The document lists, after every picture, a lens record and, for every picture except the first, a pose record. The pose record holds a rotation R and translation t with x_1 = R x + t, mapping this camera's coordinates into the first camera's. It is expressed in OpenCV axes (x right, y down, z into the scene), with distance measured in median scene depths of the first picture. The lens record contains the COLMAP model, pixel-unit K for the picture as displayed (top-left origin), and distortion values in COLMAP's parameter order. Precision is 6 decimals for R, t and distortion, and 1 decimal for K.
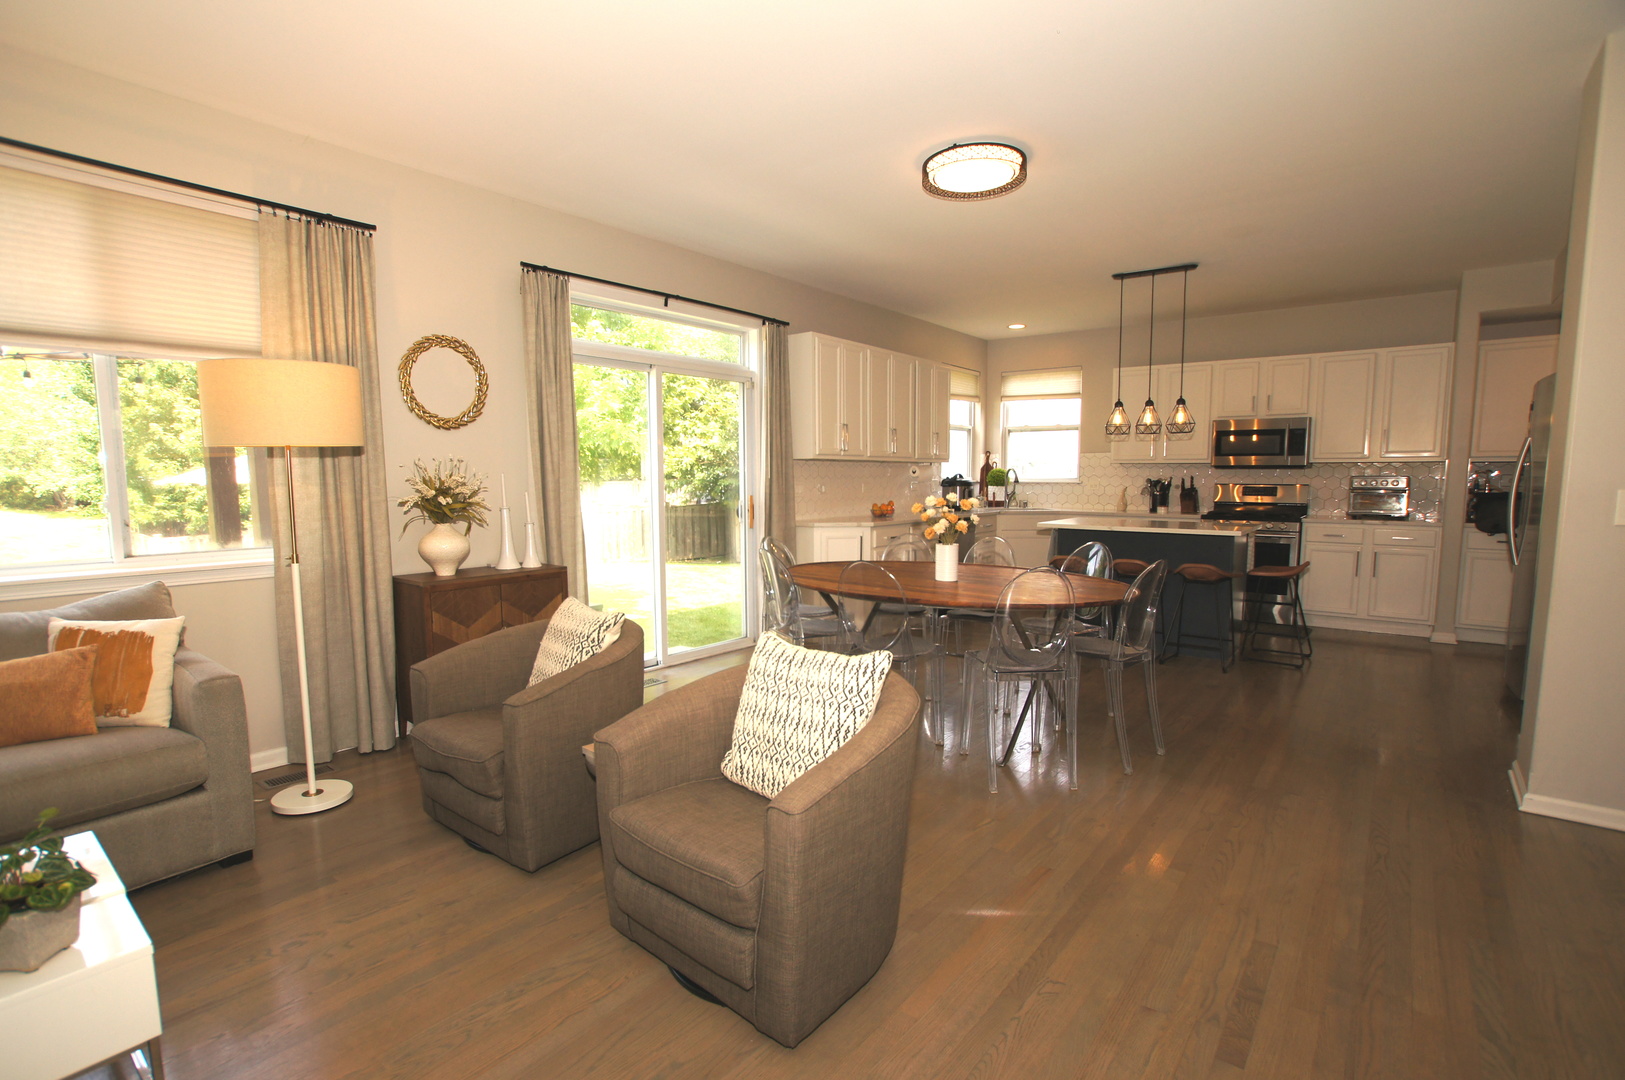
lens RADIAL K [[774.9, 0, 801.8], [0, 774.9, 559.7], [0, 0, 1]] dist [-0.075602, 0.032310]
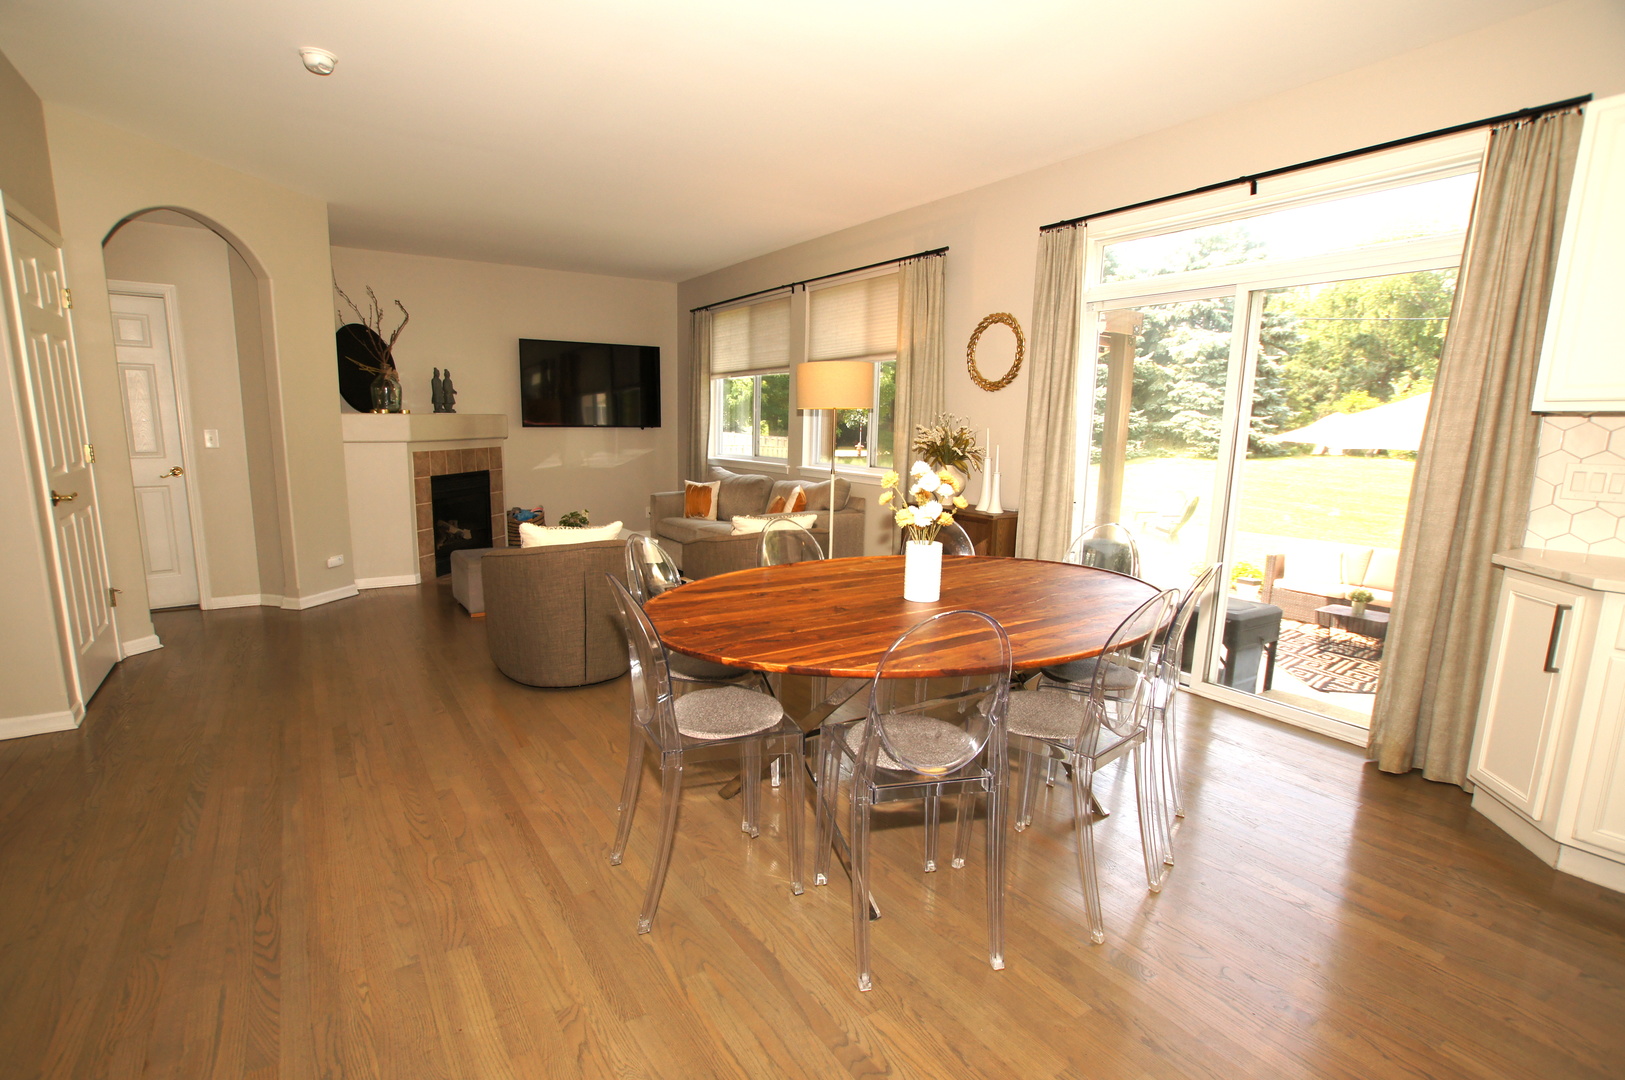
lens RADIAL K [[774.9, 0, 801.8], [0, 774.9, 559.7], [0, 0, 1]] dist [-0.075602, 0.032310]
pose [[-0.308627, 0.164395, -0.936869, 0.829926], [-0.115133, 0.971253, 0.208356, -0.127963], [0.944189, 0.172169, -0.280827, 1.098809]]
